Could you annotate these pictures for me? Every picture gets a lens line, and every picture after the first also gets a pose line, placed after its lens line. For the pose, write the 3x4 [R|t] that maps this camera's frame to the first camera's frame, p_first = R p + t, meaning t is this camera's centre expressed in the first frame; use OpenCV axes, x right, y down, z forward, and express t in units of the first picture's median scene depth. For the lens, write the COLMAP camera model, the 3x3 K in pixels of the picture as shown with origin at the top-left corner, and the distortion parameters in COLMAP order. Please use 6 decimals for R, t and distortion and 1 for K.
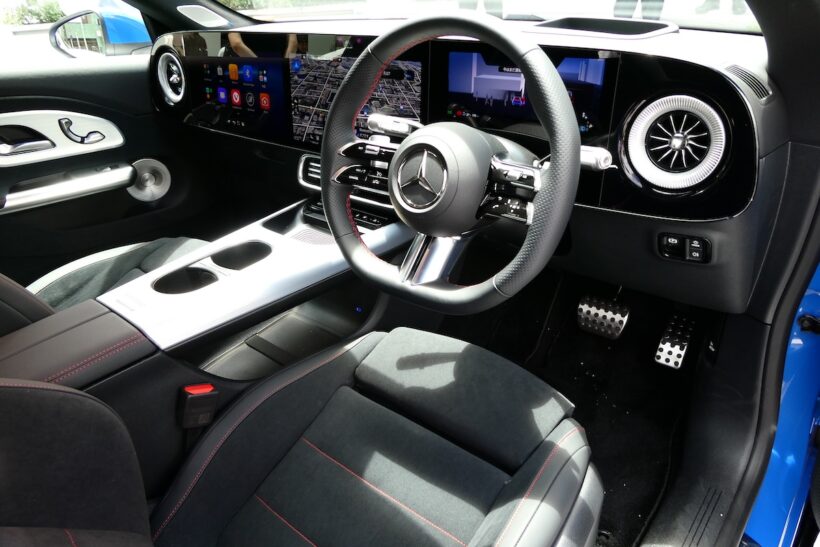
lens RADIAL K [[577.8, 0, 410.7], [0, 577.8, 262.7], [0, 0, 1]] dist [-0.046771, 0.000142]
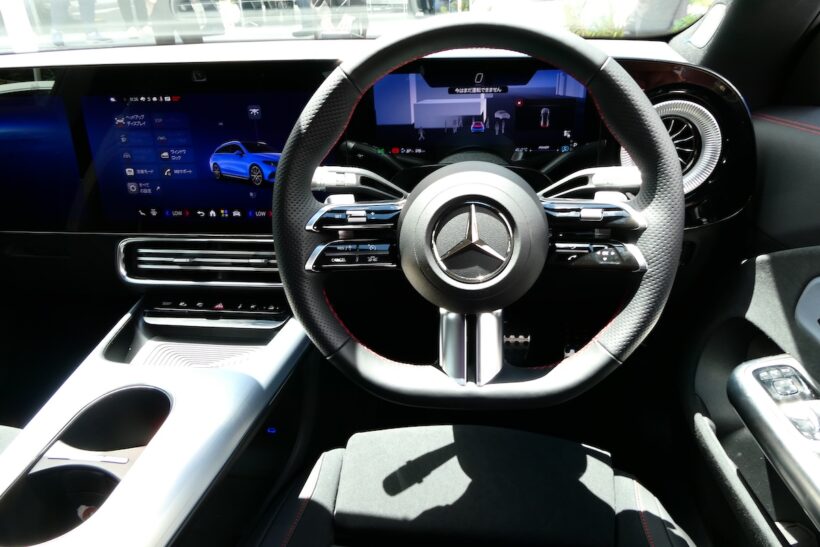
lens RADIAL K [[621.2, 0, 410.1], [0, 621.2, 251.1], [0, 0, 1]] dist [-0.005883, -0.001315]
pose [[0.837400, -0.214875, 0.502584, -0.382267], [0.245017, 0.969499, 0.006255, -0.136134], [-0.488599, 0.117904, 0.864506, 0.292939]]
